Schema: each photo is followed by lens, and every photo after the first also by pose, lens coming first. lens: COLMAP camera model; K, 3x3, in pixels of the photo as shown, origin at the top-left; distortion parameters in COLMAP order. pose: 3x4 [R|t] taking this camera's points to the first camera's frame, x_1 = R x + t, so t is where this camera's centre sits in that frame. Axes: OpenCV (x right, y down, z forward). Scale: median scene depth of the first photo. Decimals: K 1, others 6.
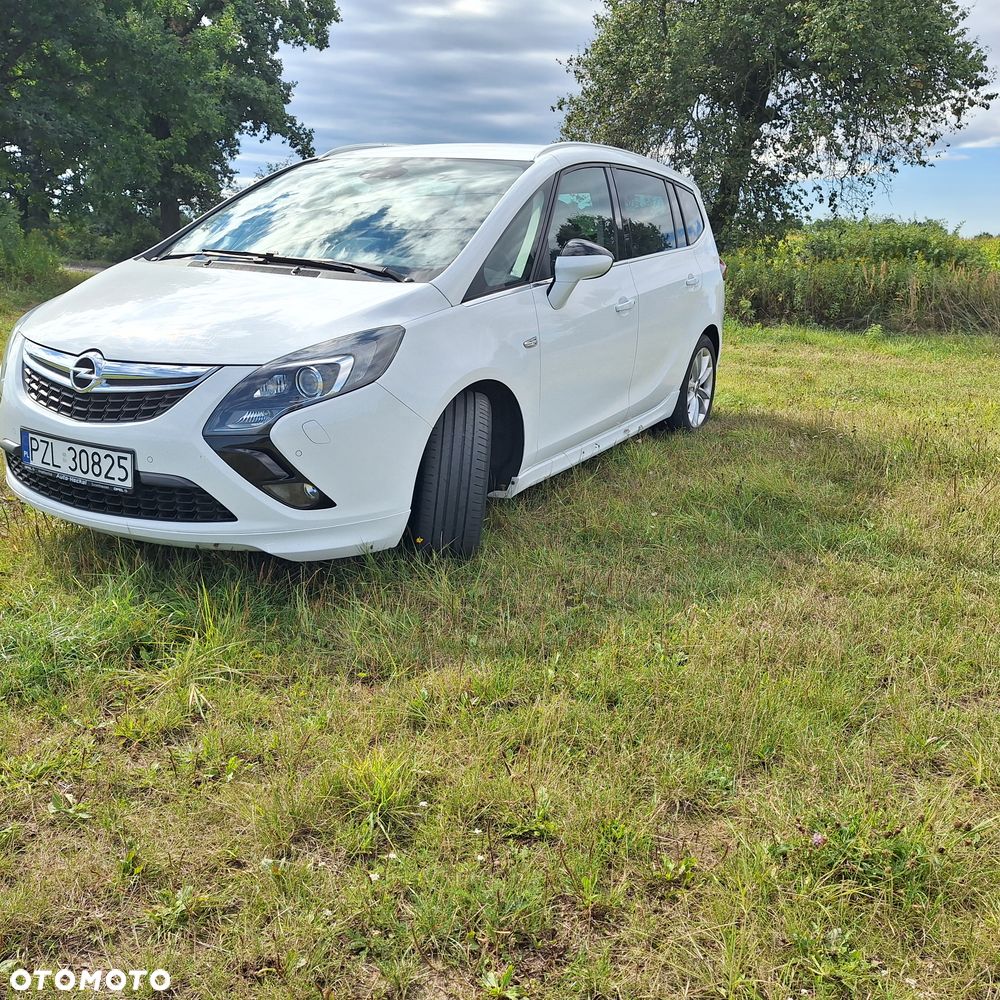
lens RADIAL K [[941.1, 0, 497.4], [0, 941.1, 495.5], [0, 0, 1]] dist [0.114180, -0.154637]
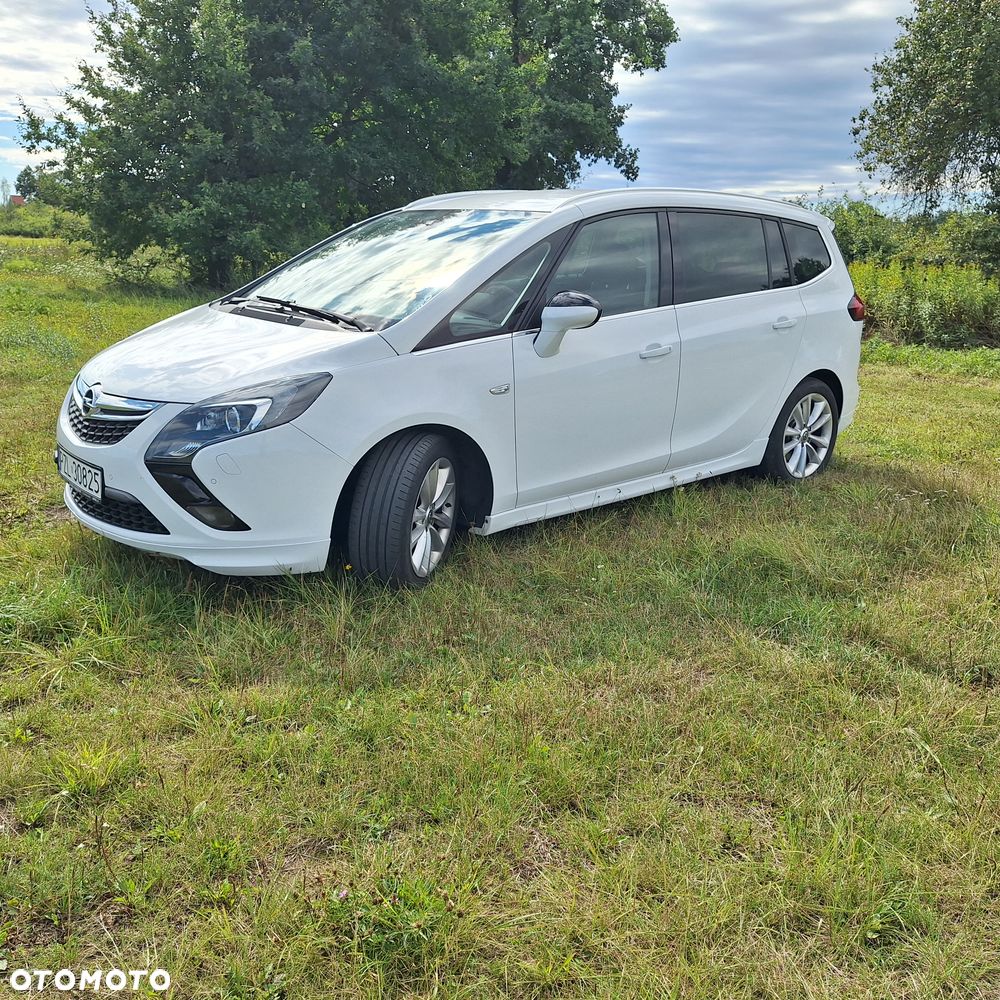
lens RADIAL K [[944.7, 0, 500.0], [0, 944.7, 500.0], [0, 0, 1]] dist [0.126331, -0.186206]
pose [[0.936622, 0.084733, -0.339941, 0.468882], [-0.088346, 0.996078, 0.004867, -0.053254], [0.339020, 0.025474, 0.940434, 0.023820]]
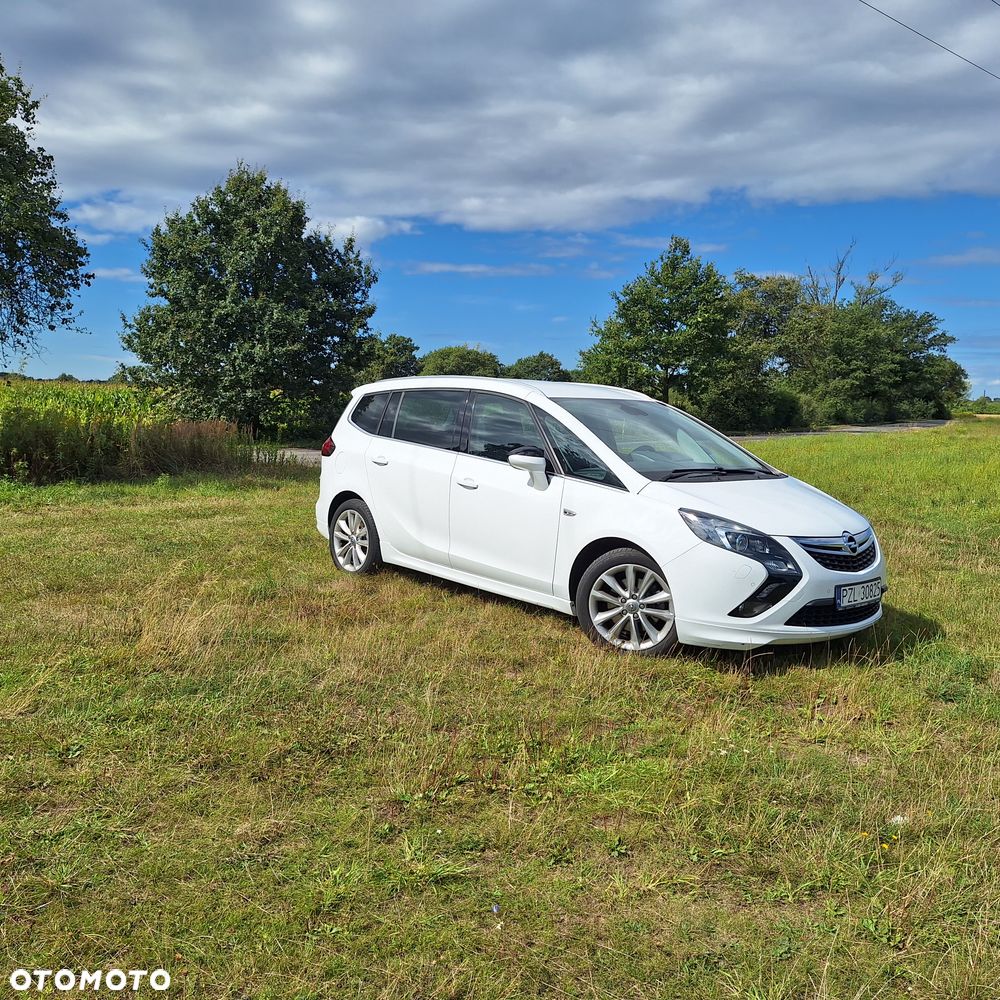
lens RADIAL K [[944.7, 0, 500.0], [0, 944.7, 500.0], [0, 0, 1]] dist [0.126331, -0.186206]
pose [[0.295204, -0.123794, 0.947380, -2.204741], [0.232422, 0.971089, 0.054469, -0.438069], [-0.926733, 0.204112, 0.315442, 0.982918]]
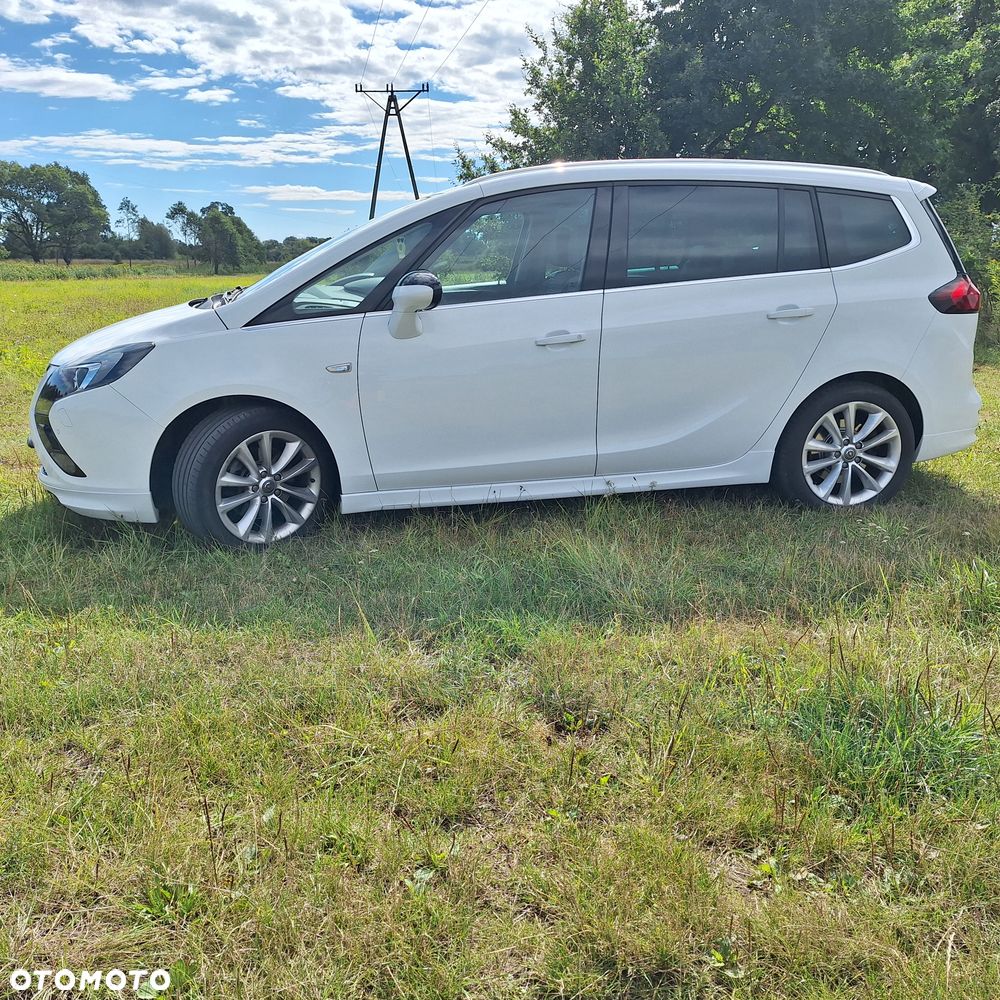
lens RADIAL K [[948.1, 0, 503.6], [0, 948.1, 501.7], [0, 0, 1]] dist [0.127563, -0.182469]
pose [[0.632240, 0.154203, -0.759272, 1.151544], [-0.179722, 0.982452, 0.049876, -0.119078], [0.753640, 0.104924, 0.648859, 0.542829]]
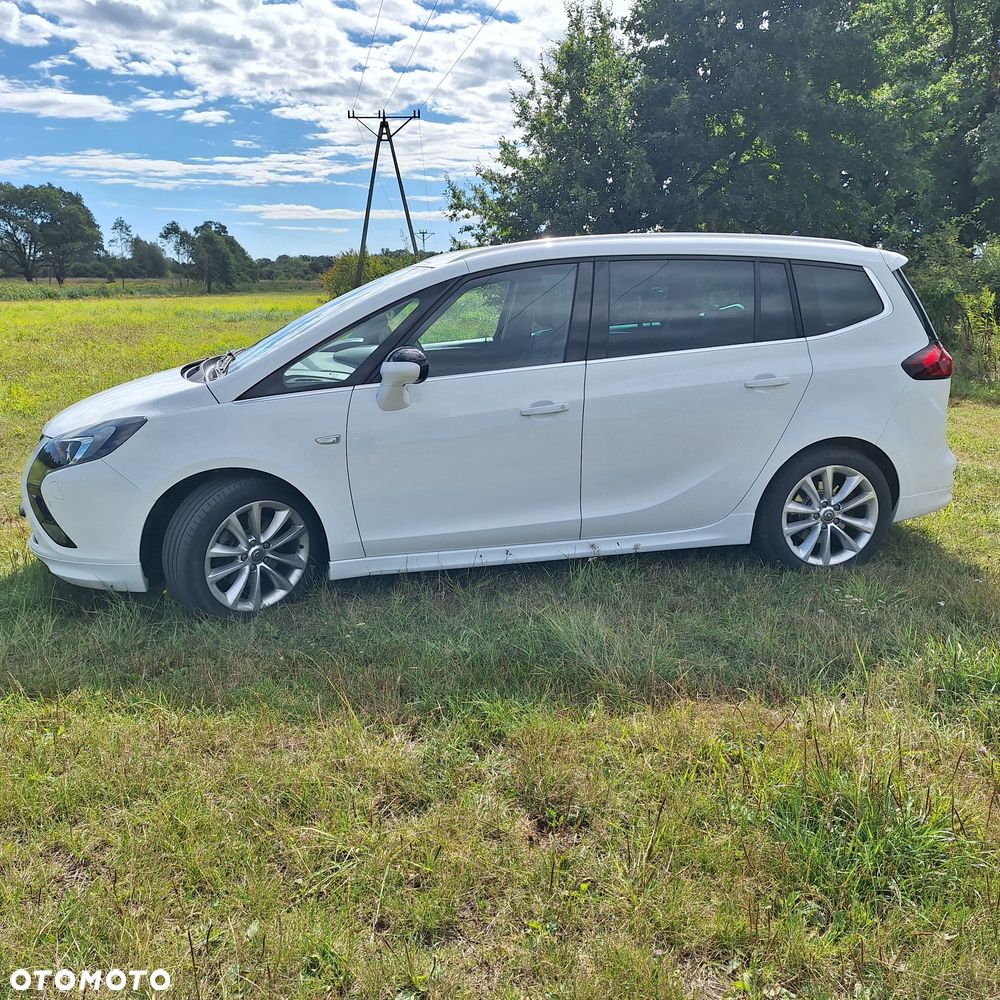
lens RADIAL K [[949.6, 0, 506.5], [0, 949.6, 477.5], [0, 0, 1]] dist [0.123207, -0.169407]
pose [[0.641166, 0.123055, -0.757472, 1.166669], [-0.176375, 0.984266, 0.010605, -0.195602], [0.746859, 0.126800, 0.652782, 0.523995]]
